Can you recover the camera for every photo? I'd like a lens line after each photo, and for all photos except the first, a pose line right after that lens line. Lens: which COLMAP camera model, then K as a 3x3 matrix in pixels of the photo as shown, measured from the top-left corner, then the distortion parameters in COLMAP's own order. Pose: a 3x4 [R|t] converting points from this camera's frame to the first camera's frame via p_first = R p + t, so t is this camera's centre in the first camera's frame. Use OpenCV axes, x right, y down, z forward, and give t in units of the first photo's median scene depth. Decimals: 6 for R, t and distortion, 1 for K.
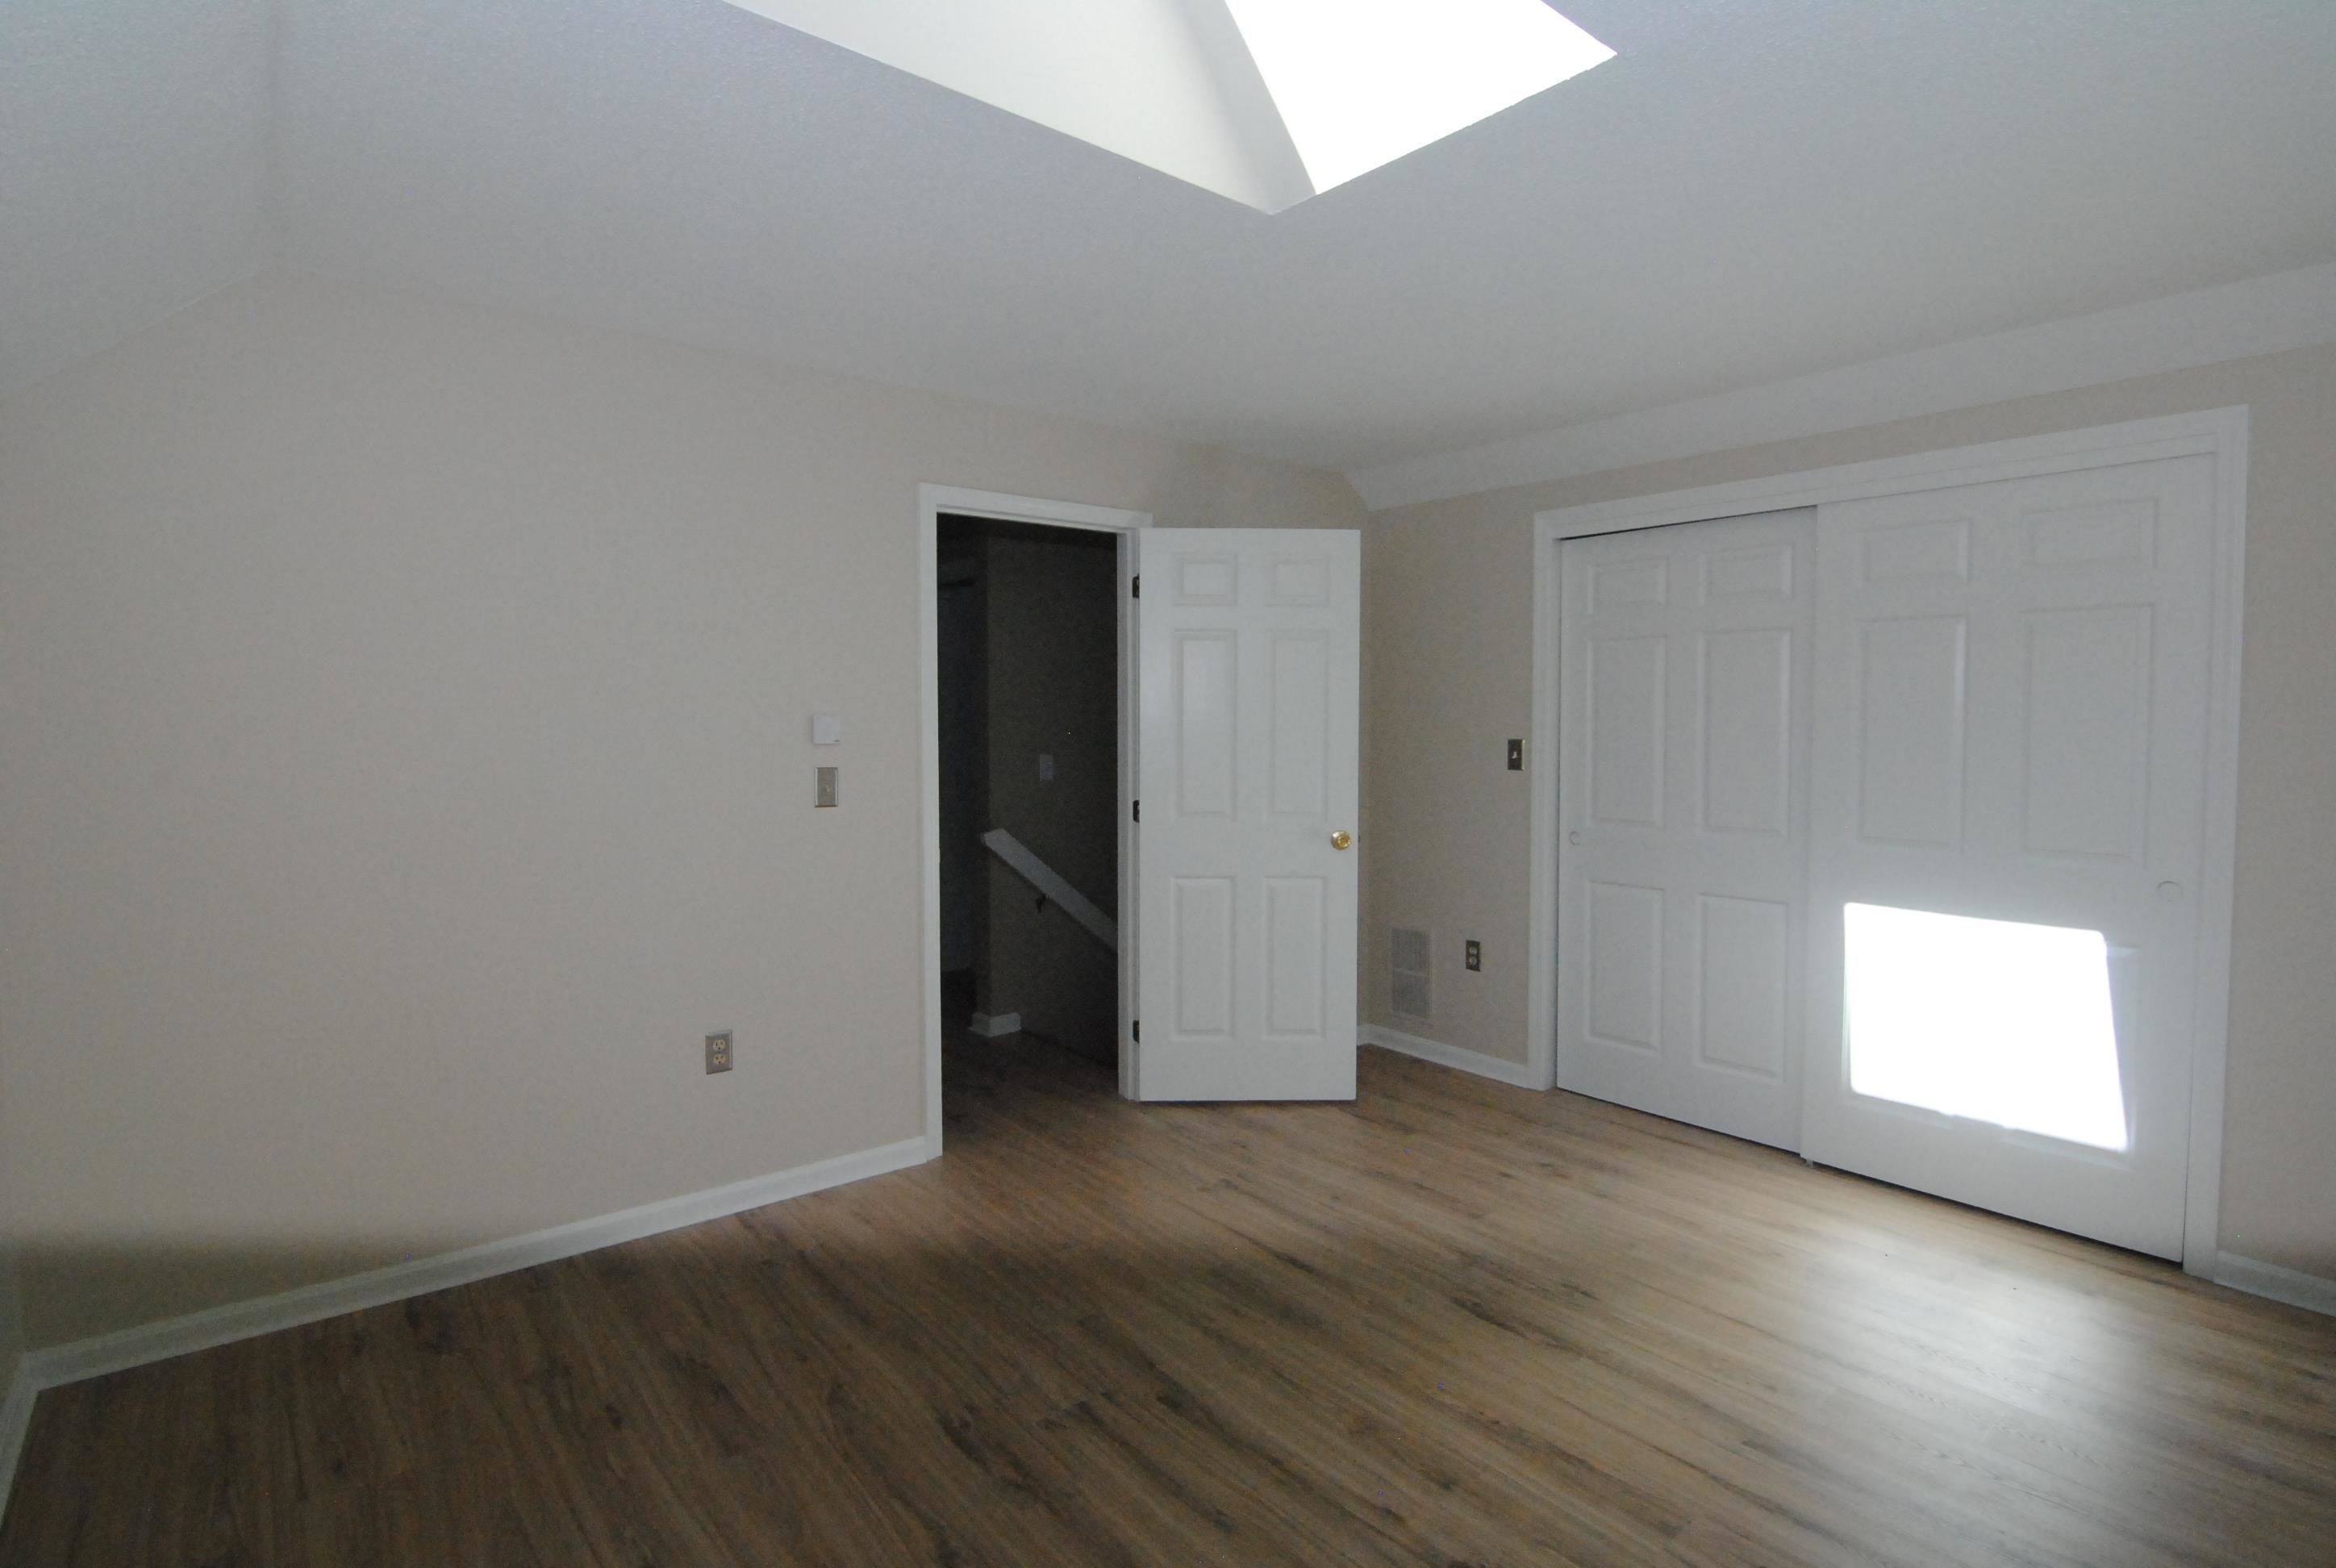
lens RADIAL K [[1164.3, 0, 1178.9], [0, 1164.3, 774.2], [0, 0, 1]] dist [-0.001396, -0.000166]
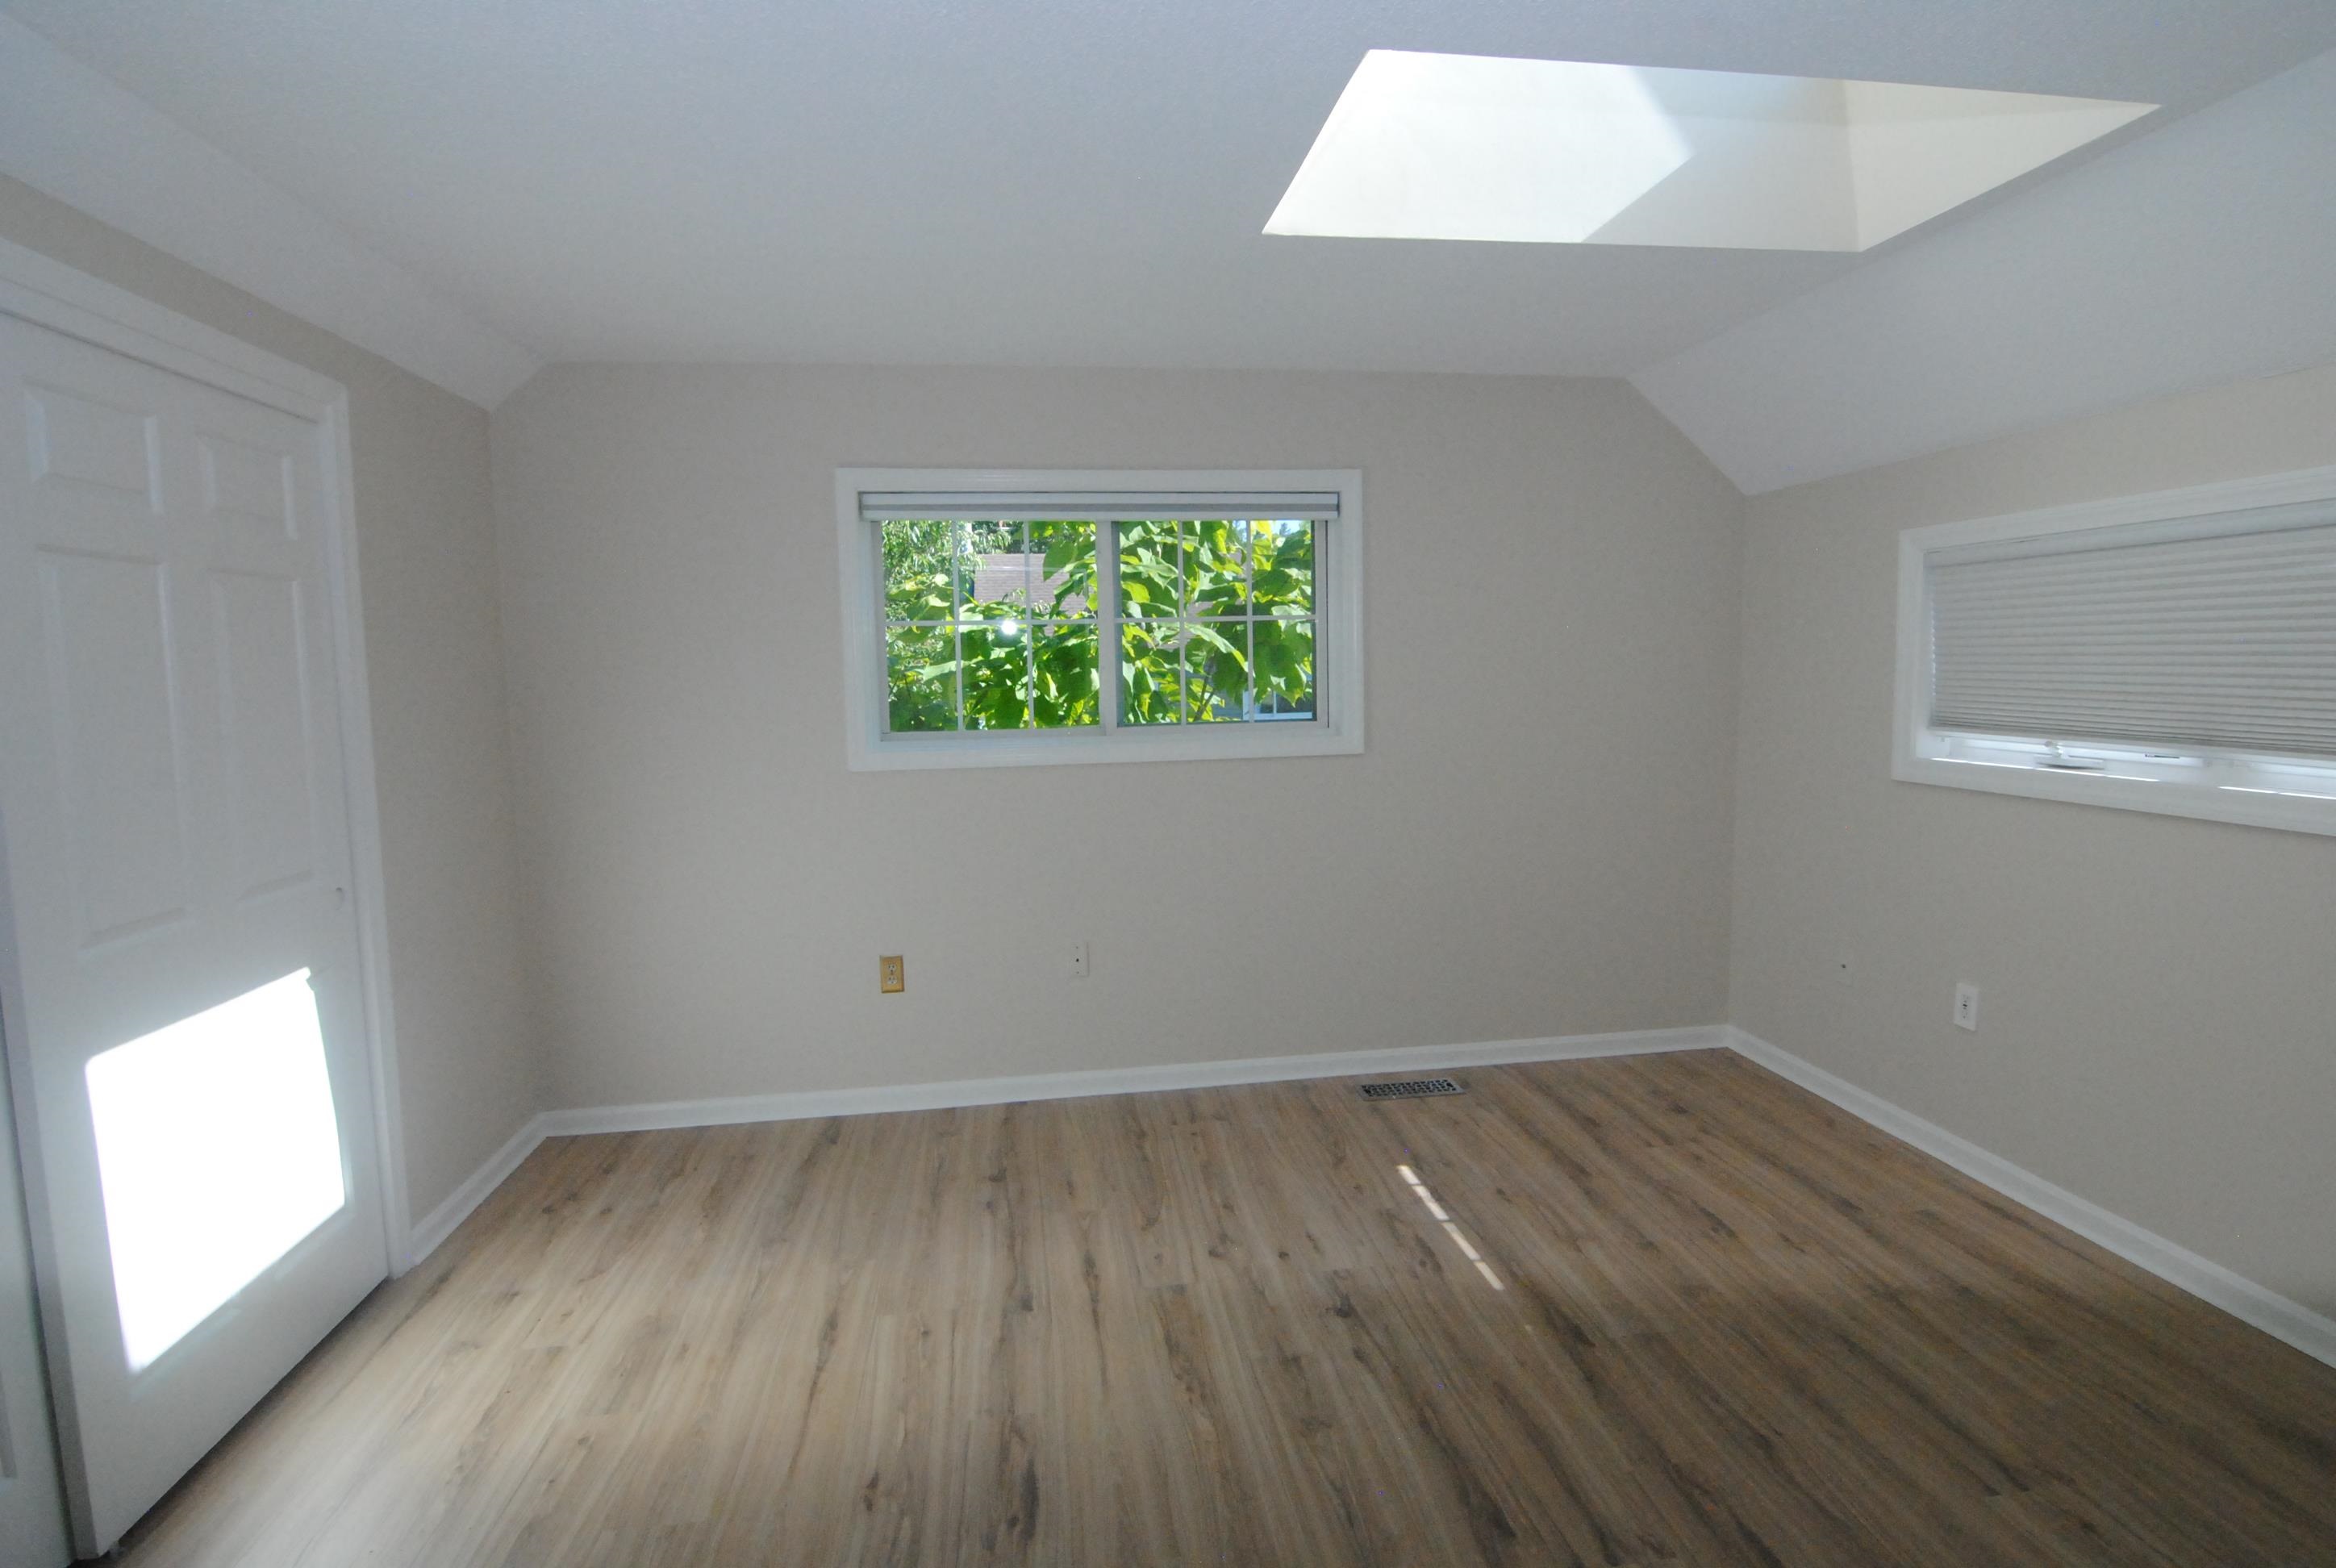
lens RADIAL K [[1154.2, 0, 1168.0], [0, 1154.2, 784.0], [0, 0, 1]] dist [-0.001256, -0.000231]
pose [[-0.855305, -0.040851, 0.516511, -0.218047], [0.041305, 0.988338, 0.146566, -0.121164], [-0.516475, 0.146693, -0.843644, 1.826815]]
